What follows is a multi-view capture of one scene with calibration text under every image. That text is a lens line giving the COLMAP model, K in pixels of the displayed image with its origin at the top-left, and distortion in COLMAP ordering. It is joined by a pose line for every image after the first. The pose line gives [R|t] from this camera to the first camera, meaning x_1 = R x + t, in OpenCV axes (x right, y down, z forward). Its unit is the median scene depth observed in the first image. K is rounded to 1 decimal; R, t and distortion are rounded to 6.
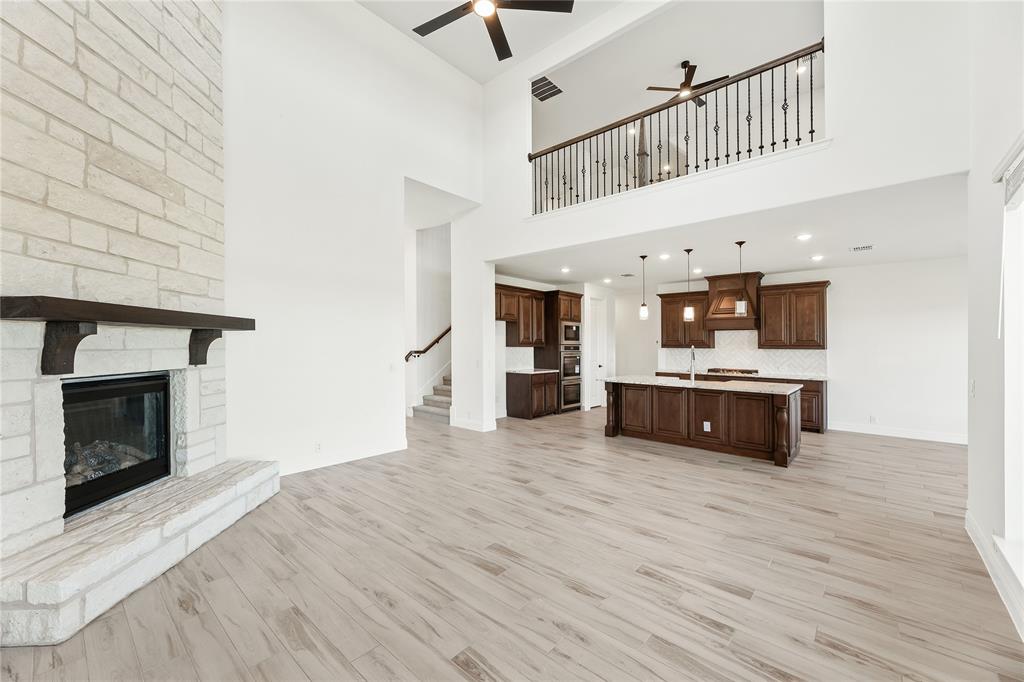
lens RADIAL K [[408.7, 0, 504.9], [0, 408.7, 339.6], [0, 0, 1]] dist [0.003393, -0.000164]
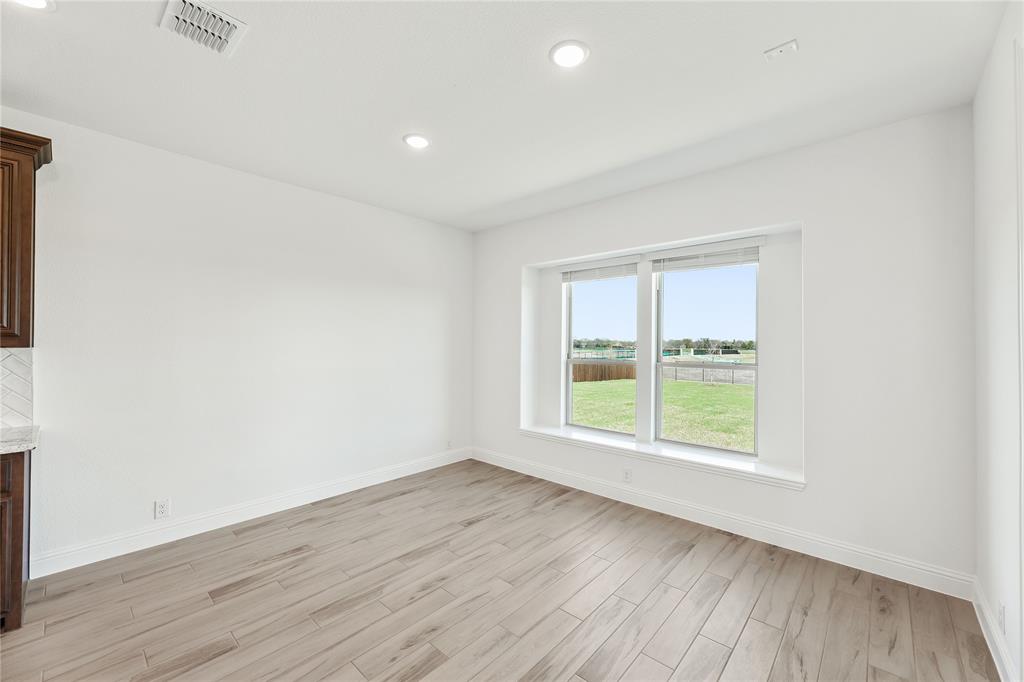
lens RADIAL K [[408.7, 0, 508.4], [0, 408.7, 338.4], [0, 0, 1]] dist [0.003393, -0.000164]
pose [[0.005241, 0.008839, 0.999947, 0.934430], [-0.016090, 0.999832, -0.008754, 0.029494], [-0.999857, -0.016044, 0.005382, 1.265273]]
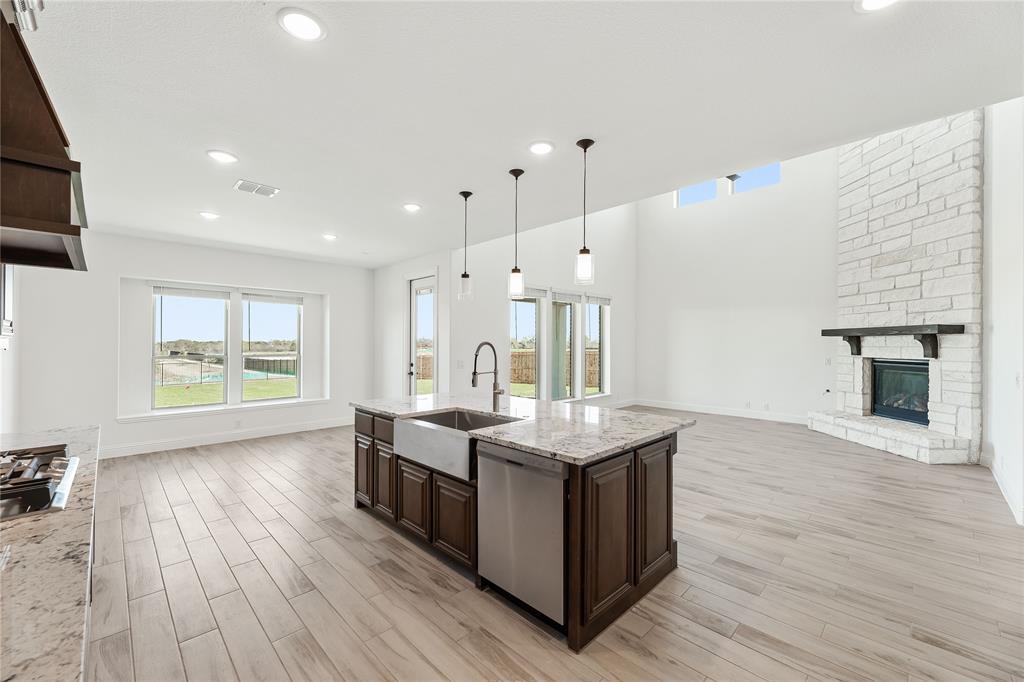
lens RADIAL K [[408.7, 0, 519.9], [0, 408.7, 343.6], [0, 0, 1]] dist [0.003393, -0.000164]
pose [[-0.999330, -0.007075, 0.035922, 0.736043], [-0.007514, 0.999899, -0.012093, 0.039743], [-0.035833, -0.012355, -0.999281, 2.684389]]
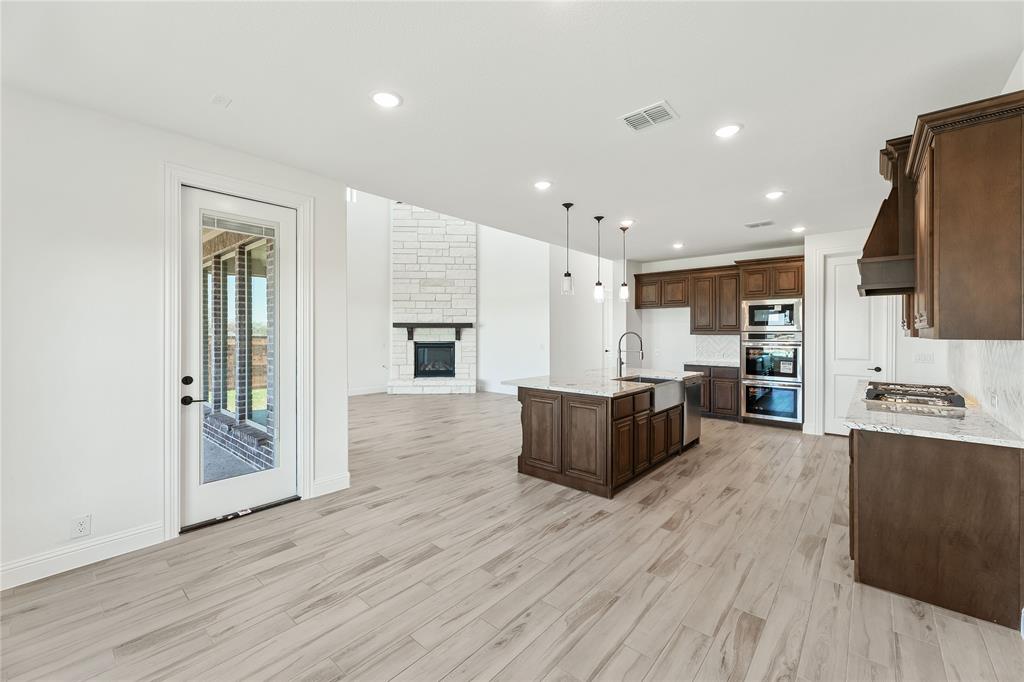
lens RADIAL K [[408.7, 0, 515.8], [0, 408.7, 335.5], [0, 0, 1]] dist [0.003393, -0.000164]
pose [[0.025439, -0.001725, -0.999675, 2.205025], [0.013050, 0.999914, -0.001393, 0.038769], [0.999591, -0.013010, 0.025459, 1.391391]]
